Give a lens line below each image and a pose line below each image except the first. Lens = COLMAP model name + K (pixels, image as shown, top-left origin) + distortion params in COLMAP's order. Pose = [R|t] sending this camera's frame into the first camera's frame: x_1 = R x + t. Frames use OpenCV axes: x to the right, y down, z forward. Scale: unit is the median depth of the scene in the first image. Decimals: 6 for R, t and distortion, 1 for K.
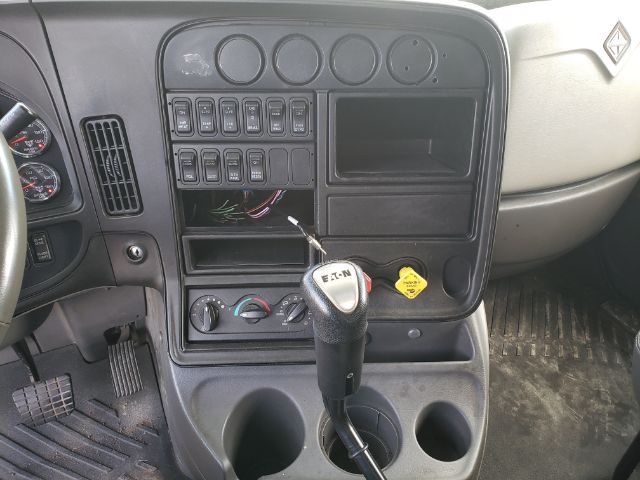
lens RADIAL K [[530.0, 0, 320.0], [0, 530.0, 240.0], [0, 0, 1]] dist [-0.044572, 0.001914]
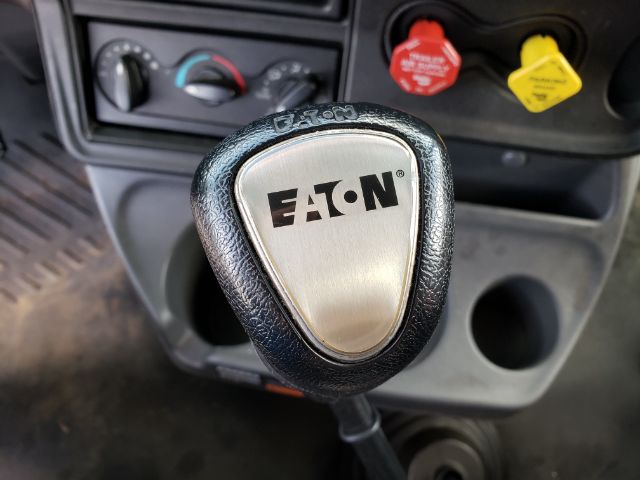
lens RADIAL K [[530.0, 0, 320.0], [0, 530.0, 240.0], [0, 0, 1]] dist [-0.044572, 0.001914]
pose [[0.986622, 0.154938, -0.050710, 0.025729], [-0.101939, 0.829072, 0.549771, -0.029583], [0.127223, -0.537247, 0.833775, 0.511691]]
